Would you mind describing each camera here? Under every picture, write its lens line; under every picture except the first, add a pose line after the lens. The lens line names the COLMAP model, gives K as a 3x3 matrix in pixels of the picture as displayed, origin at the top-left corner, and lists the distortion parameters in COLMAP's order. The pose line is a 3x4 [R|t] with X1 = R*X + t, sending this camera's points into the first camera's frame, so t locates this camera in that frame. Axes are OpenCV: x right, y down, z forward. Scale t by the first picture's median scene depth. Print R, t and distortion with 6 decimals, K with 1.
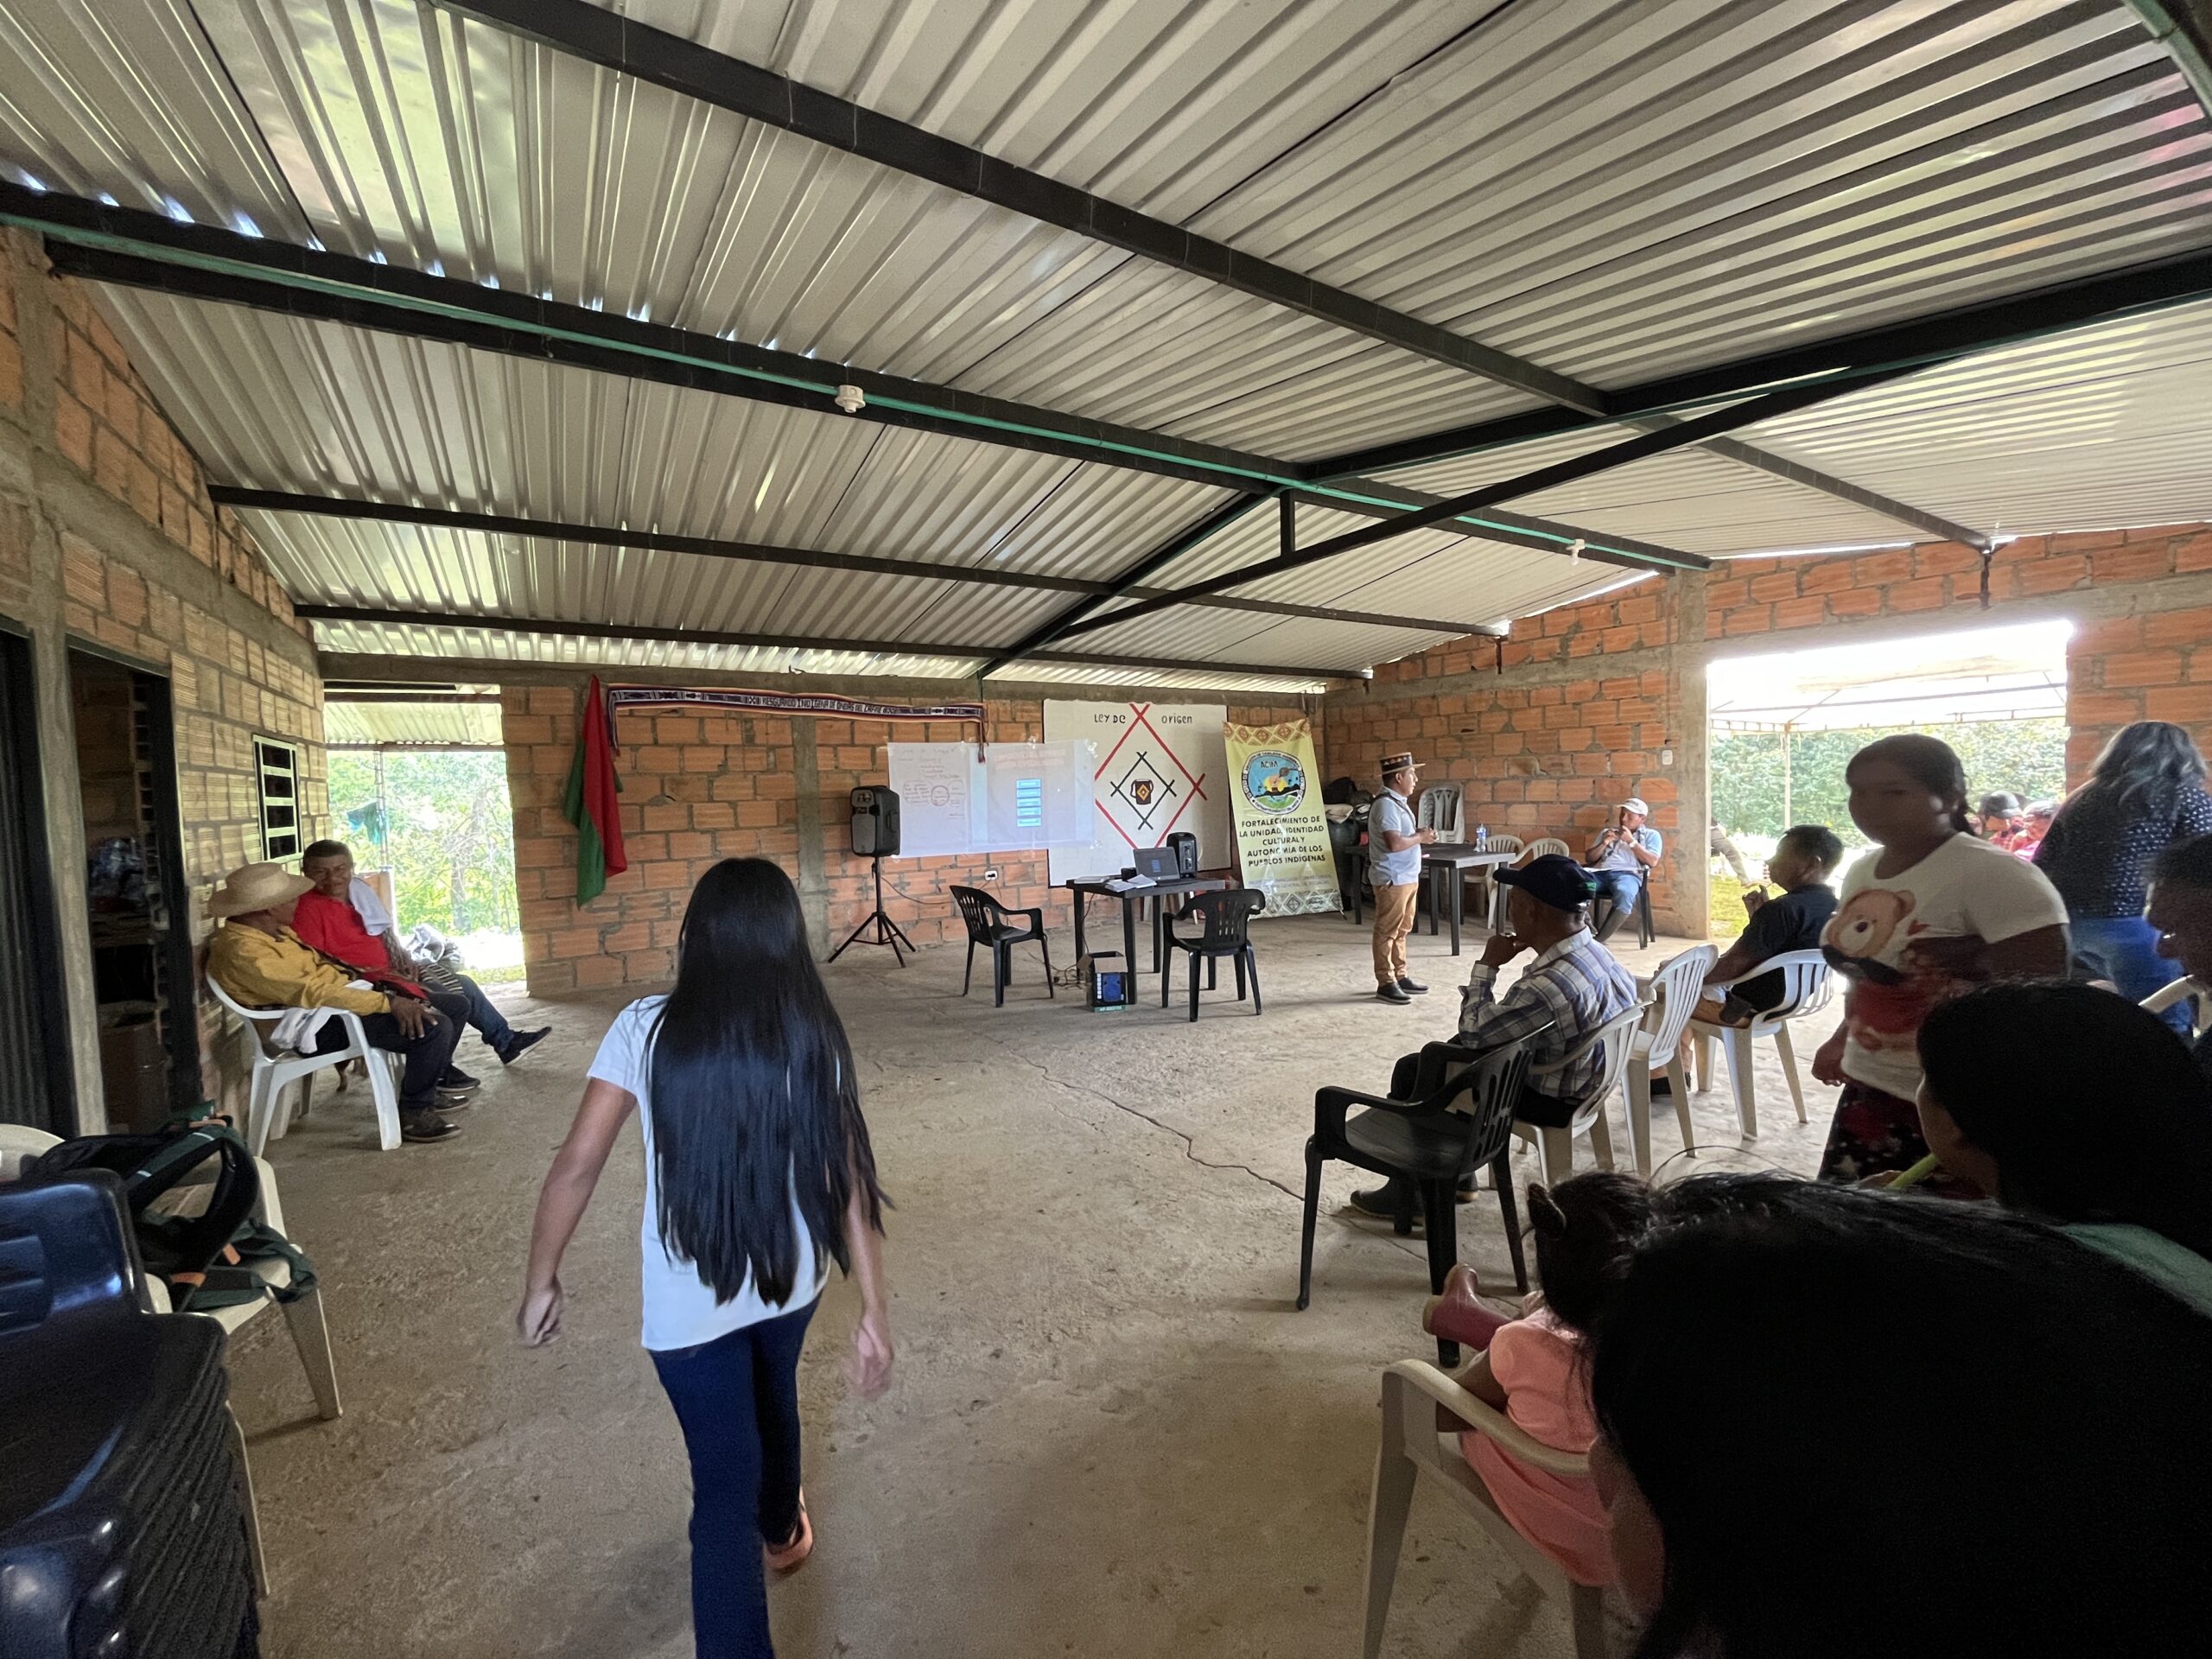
lens RADIAL K [[895.6, 0, 1102.5], [0, 895.6, 830.2], [0, 0, 1]] dist [-0.007178, 0.001160]
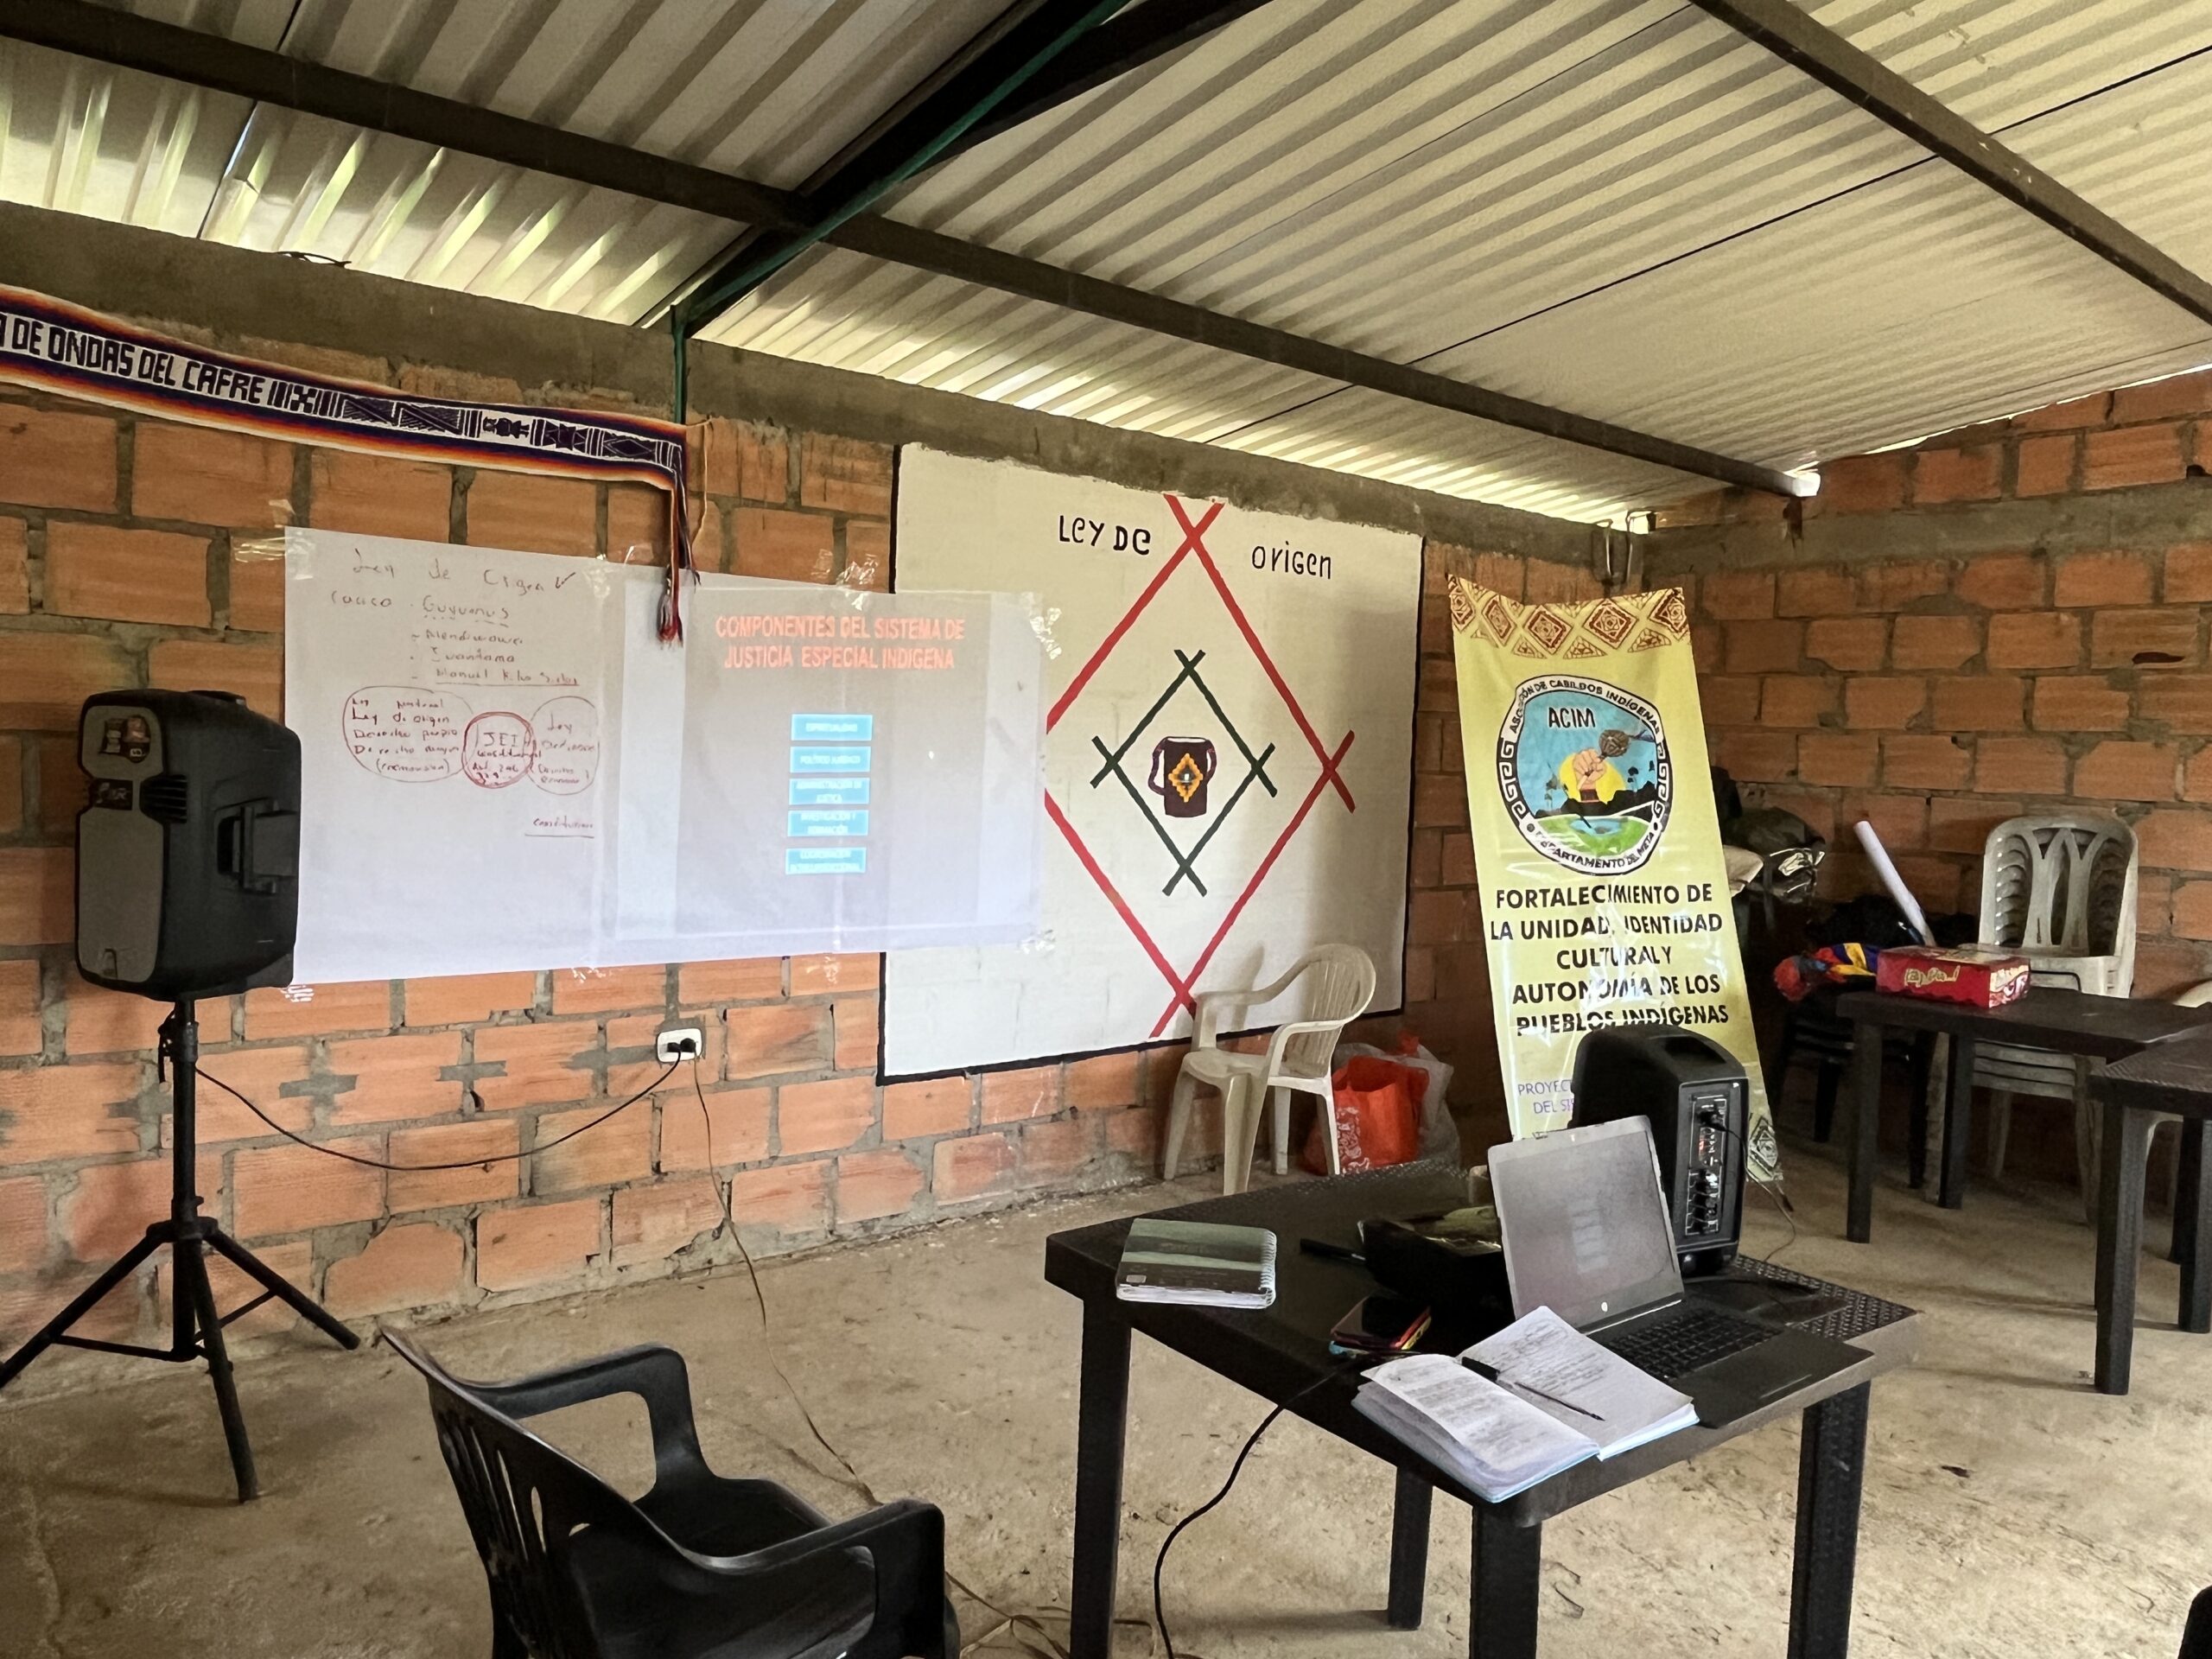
lens RADIAL K [[1521.7, 0, 1079.9], [0, 1521.7, 832.4], [0, 0, 1]] dist [-0.003965, 0.002031]
pose [[0.991891, 0.060648, 0.111691, -0.062853], [-0.061791, 0.998066, 0.006791, -0.029422], [-0.111063, -0.013638, 0.993720, 0.563116]]
